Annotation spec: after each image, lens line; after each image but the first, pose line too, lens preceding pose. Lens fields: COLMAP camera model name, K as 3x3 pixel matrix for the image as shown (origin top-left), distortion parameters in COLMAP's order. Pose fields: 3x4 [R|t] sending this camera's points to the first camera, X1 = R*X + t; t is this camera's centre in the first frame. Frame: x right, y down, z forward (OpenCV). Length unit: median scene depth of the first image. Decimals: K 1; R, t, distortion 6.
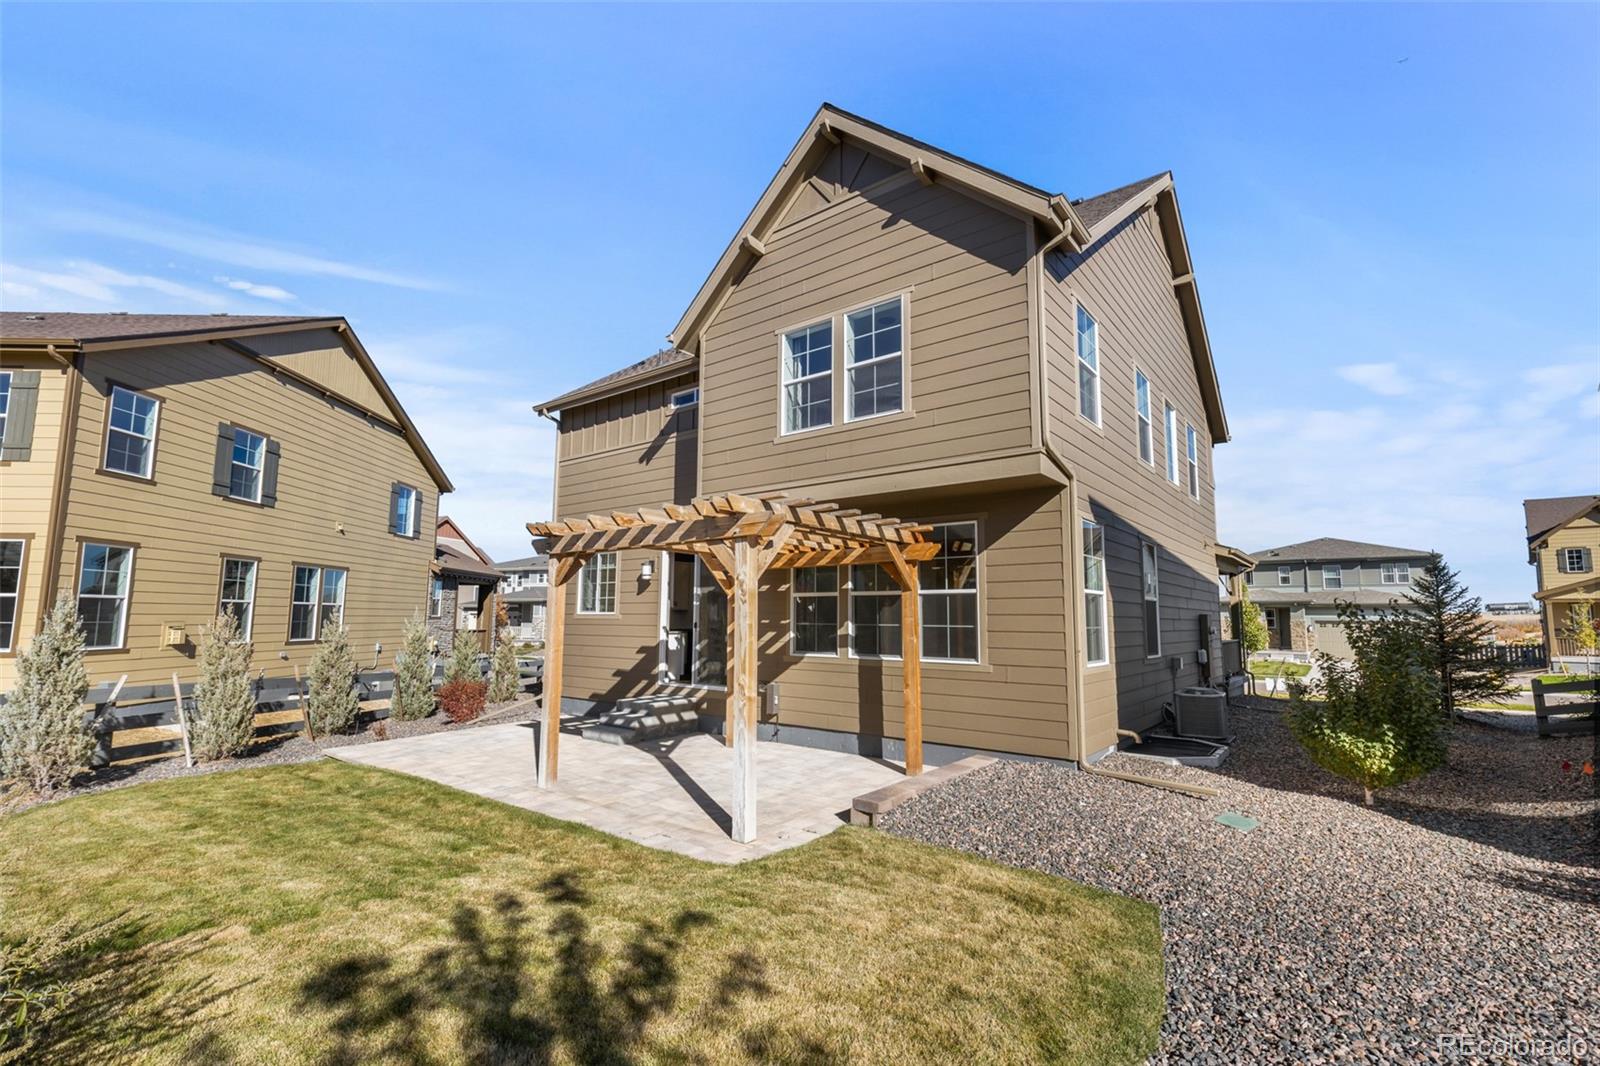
lens RADIAL K [[716.0, 0, 786.9], [0, 716.0, 541.7], [0, 0, 1]] dist [0.004076, -0.001420]
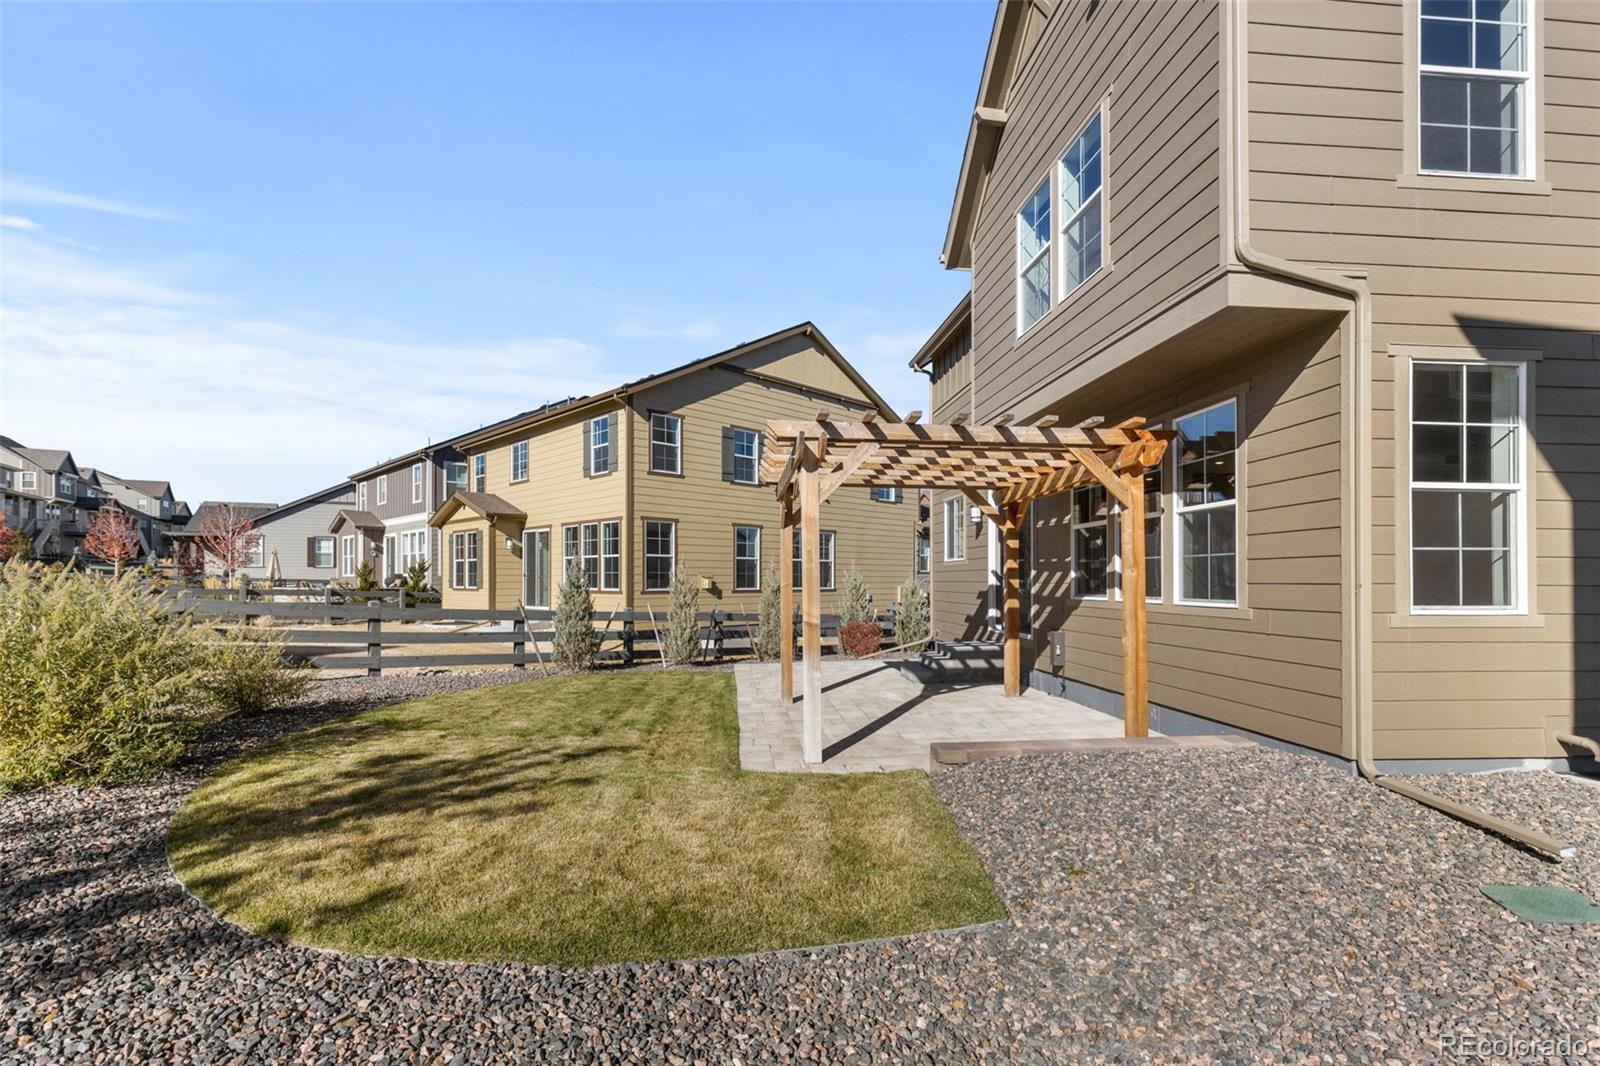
lens RADIAL K [[716.0, 0, 782.0], [0, 716.0, 578.3], [0, 0, 1]] dist [0.004076, -0.001420]
pose [[0.697503, -0.005554, -0.716561, 0.323841], [0.078716, 0.994512, 0.068914, 0.042801], [0.712246, -0.104472, 0.694112, 0.147082]]
